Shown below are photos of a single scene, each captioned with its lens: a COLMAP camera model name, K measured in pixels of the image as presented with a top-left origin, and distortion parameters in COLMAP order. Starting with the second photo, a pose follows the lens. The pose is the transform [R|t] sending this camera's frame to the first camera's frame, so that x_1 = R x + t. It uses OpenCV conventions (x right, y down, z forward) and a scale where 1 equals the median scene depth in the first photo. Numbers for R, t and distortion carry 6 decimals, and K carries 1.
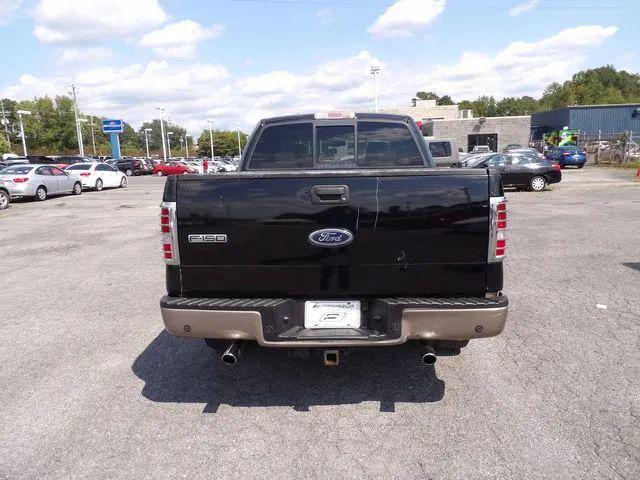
lens RADIAL K [[450.6, 0, 323.4], [0, 450.6, 237.2], [0, 0, 1]] dist [-0.028793, 0.027008]
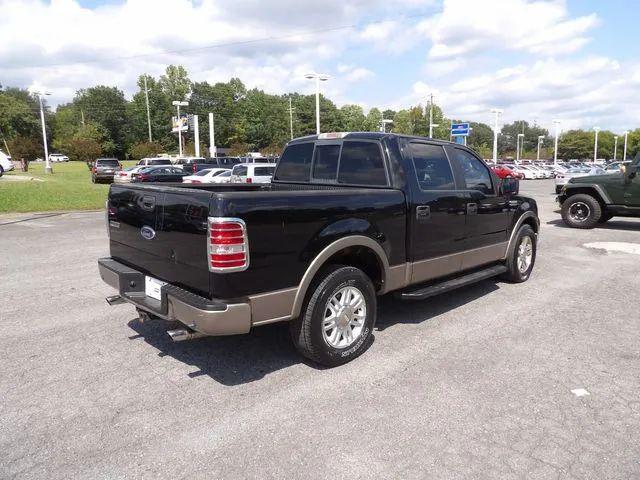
lens RADIAL K [[450.6, 0, 322.9], [0, 450.6, 237.1], [0, 0, 1]] dist [-0.028793, 0.027008]
pose [[0.728865, 0.126372, -0.672894, 0.062084], [-0.129277, 0.990541, 0.045998, -0.005645], [0.672342, 0.053463, 0.738307, 0.014653]]
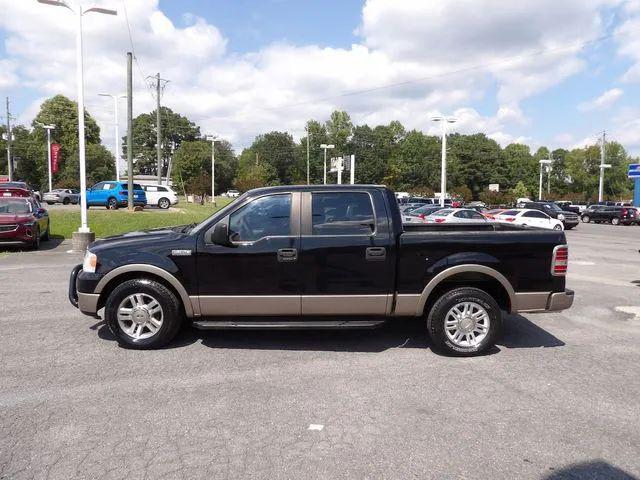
lens RADIAL K [[450.6, 0, 321.4], [0, 450.6, 239.3], [0, 0, 1]] dist [-0.028793, 0.027008]
pose [[0.445589, 0.103799, -0.889200, 0.102233], [-0.185954, 0.982324, 0.021485, -0.014020], [0.875712, 0.155777, 0.457014, 0.049698]]
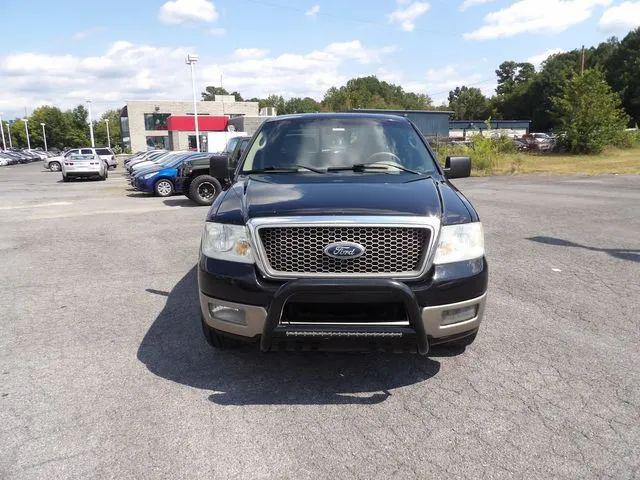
lens RADIAL K [[450.6, 0, 322.7], [0, 450.6, 236.4], [0, 0, 1]] dist [-0.028793, 0.027008]
pose [[0.900994, -0.065127, 0.428915, -0.042159], [0.061710, 0.997854, 0.021885, -0.000799], [-0.429420, 0.006750, 0.903079, 0.010364]]
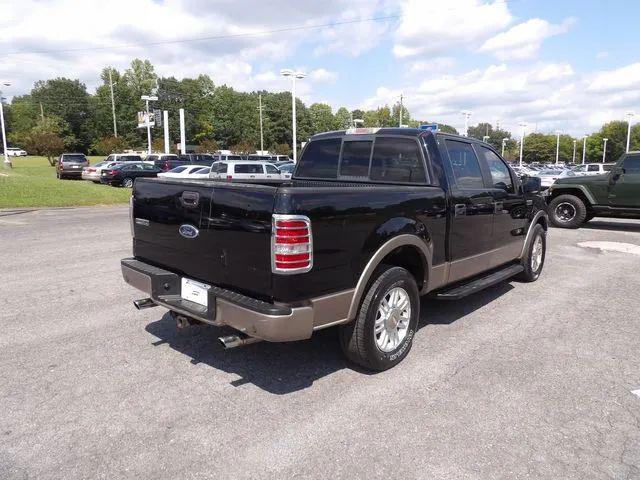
lens RADIAL K [[450.6, 0, 323.3], [0, 450.6, 234.9], [0, 0, 1]] dist [-0.028793, 0.027008]
pose [[0.775526, 0.126828, -0.618445, 0.051330], [-0.134771, 0.990290, 0.034082, -0.003986], [0.616763, 0.056917, 0.785088, 0.009496]]
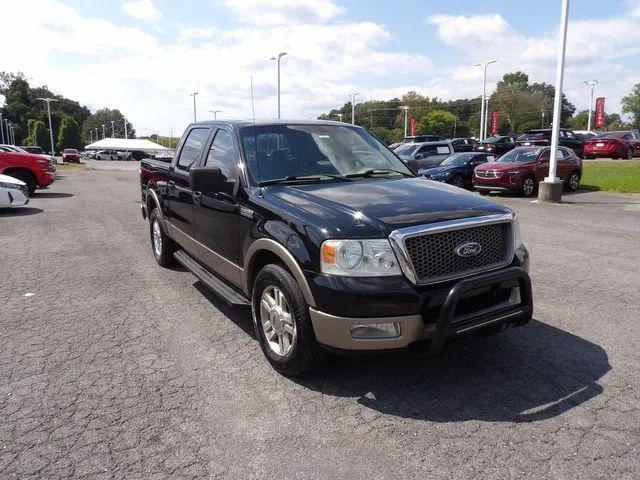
lens RADIAL K [[449.7, 0, 325.9], [0, 449.7, 235.3], [0, 0, 1]] dist [-0.025791, 0.026615]
pose [[-0.829334, 0.131543, -0.543048, 0.048023], [-0.069797, 0.939891, 0.334264, -0.033557], [0.554376, 0.315120, -0.770303, 0.181098]]
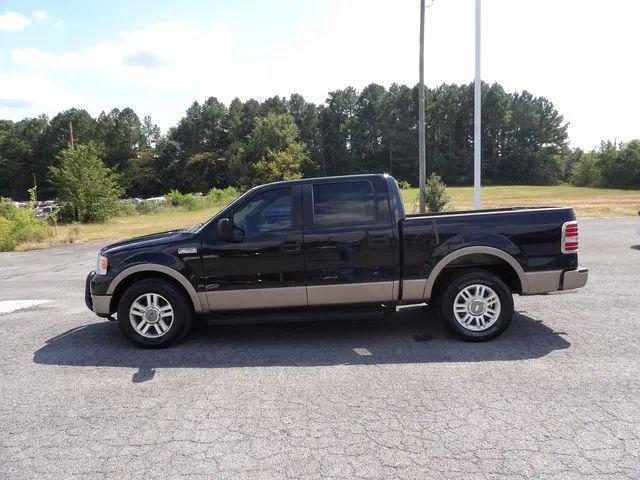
lens RADIAL K [[450.6, 0, 325.3], [0, 450.6, 233.8], [0, 0, 1]] dist [-0.028793, 0.027008]
pose [[0.012360, -0.029077, 0.999501, -0.107864], [0.203426, 0.978746, 0.025958, -0.013535], [-0.979012, 0.203003, 0.018013, 0.094519]]
